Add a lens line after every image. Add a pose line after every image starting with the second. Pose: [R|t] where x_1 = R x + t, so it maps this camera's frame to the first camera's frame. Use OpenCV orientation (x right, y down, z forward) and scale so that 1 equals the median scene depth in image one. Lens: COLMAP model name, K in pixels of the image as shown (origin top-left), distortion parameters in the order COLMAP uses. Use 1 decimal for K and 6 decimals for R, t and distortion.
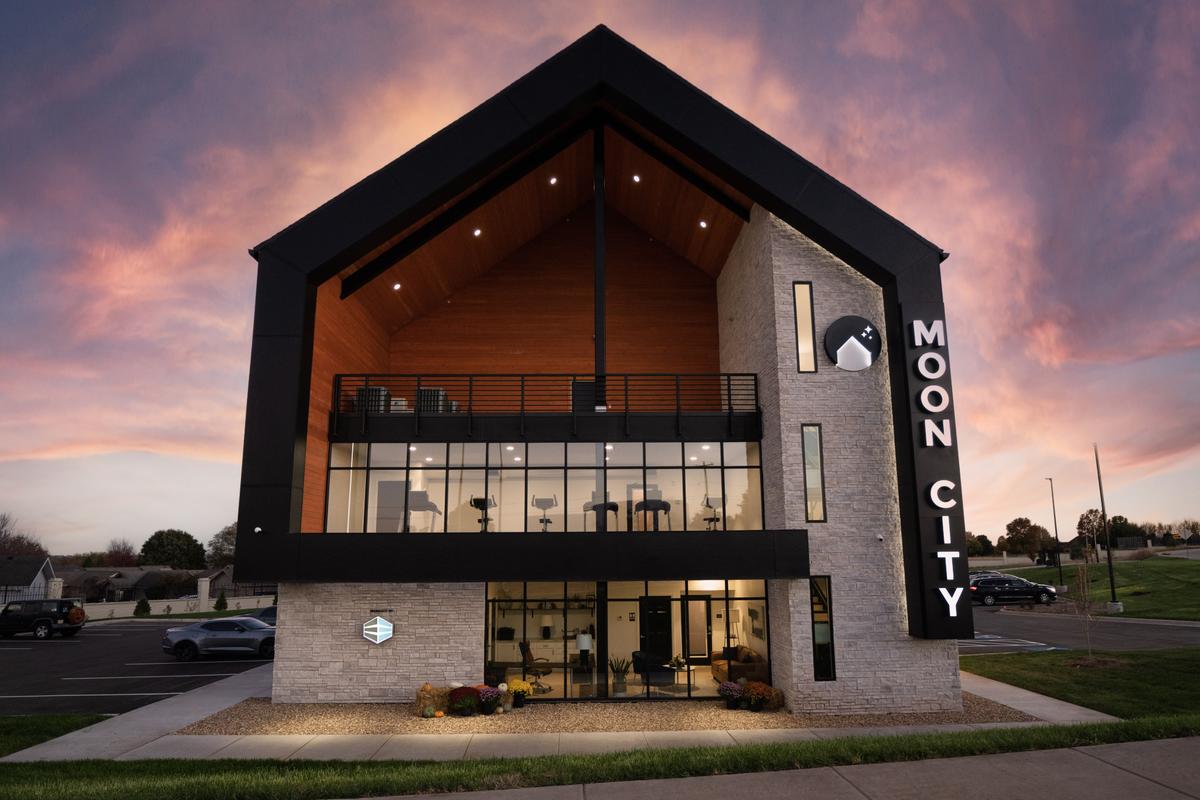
lens RADIAL K [[642.5, 0, 589.9], [0, 642.5, 463.3], [0, 0, 1]] dist [-0.028062, -0.001092]
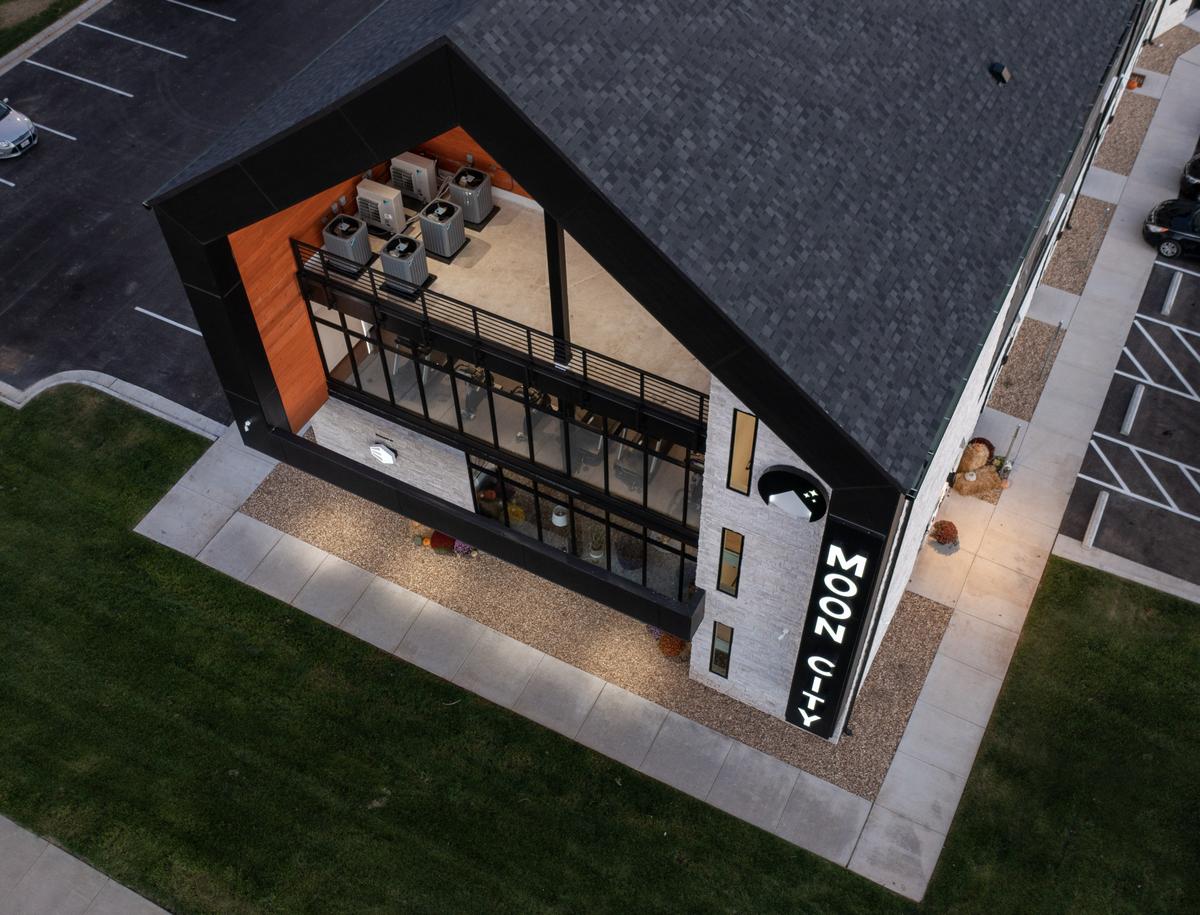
lens RADIAL K [[1157.0, 0, 607.7], [0, 1157.0, 409.1], [0, 0, 1]] dist [-0.012333, 0.000000]
pose [[0.882427, 0.345764, -0.319013, 0.624168], [0.077400, 0.562160, 0.823398, -1.409787], [0.464038, -0.751281, 0.469304, 0.322422]]
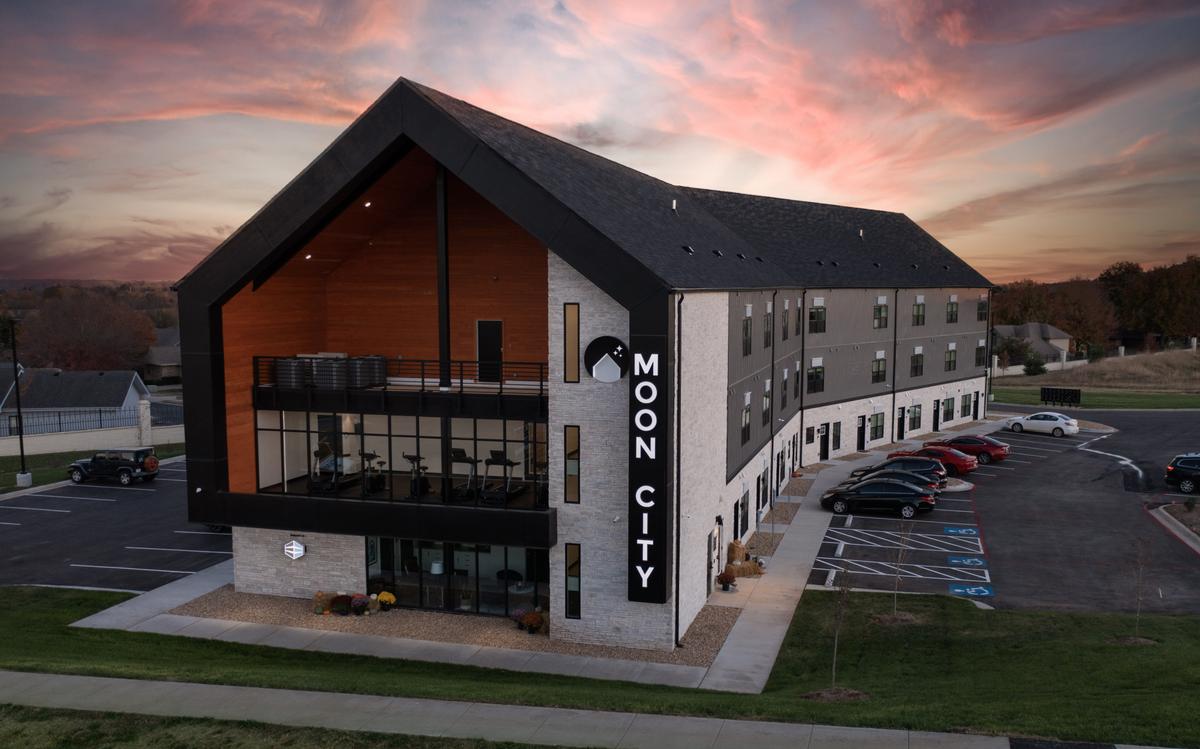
lens RADIAL K [[981.9, 0, 593.1], [0, 981.9, 432.9], [0, 0, 1]] dist [-0.003991, -0.000365]
pose [[0.956234, 0.044643, -0.289178, 0.925288], [0.036173, 0.962676, 0.268229, -0.550380], [0.290359, -0.266950, 0.918928, -0.731486]]
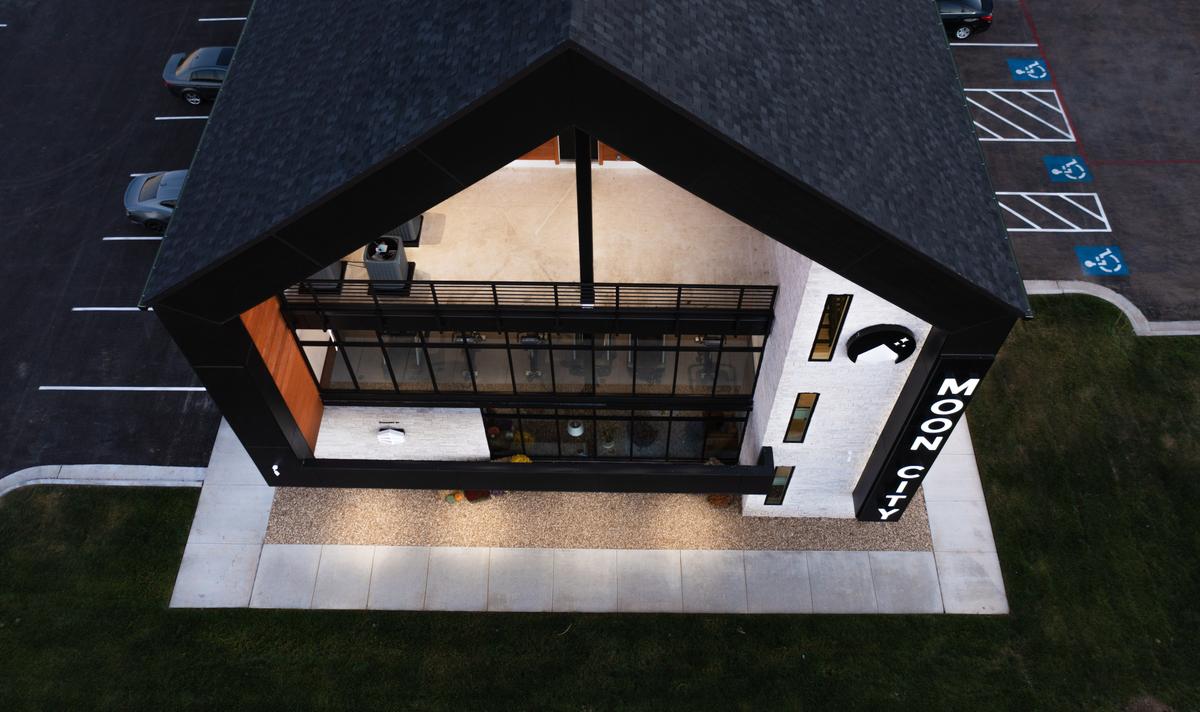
lens RADIAL K [[924.8, 0, 567.7], [0, 924.8, 288.3], [0, 0, 1]] dist [-0.026602, 0.017909]
pose [[0.998849, 0.012740, -0.046253, 0.052739], [0.033960, 0.493214, 0.869245, -1.305674], [0.033887, -0.869815, 0.492213, 0.452593]]
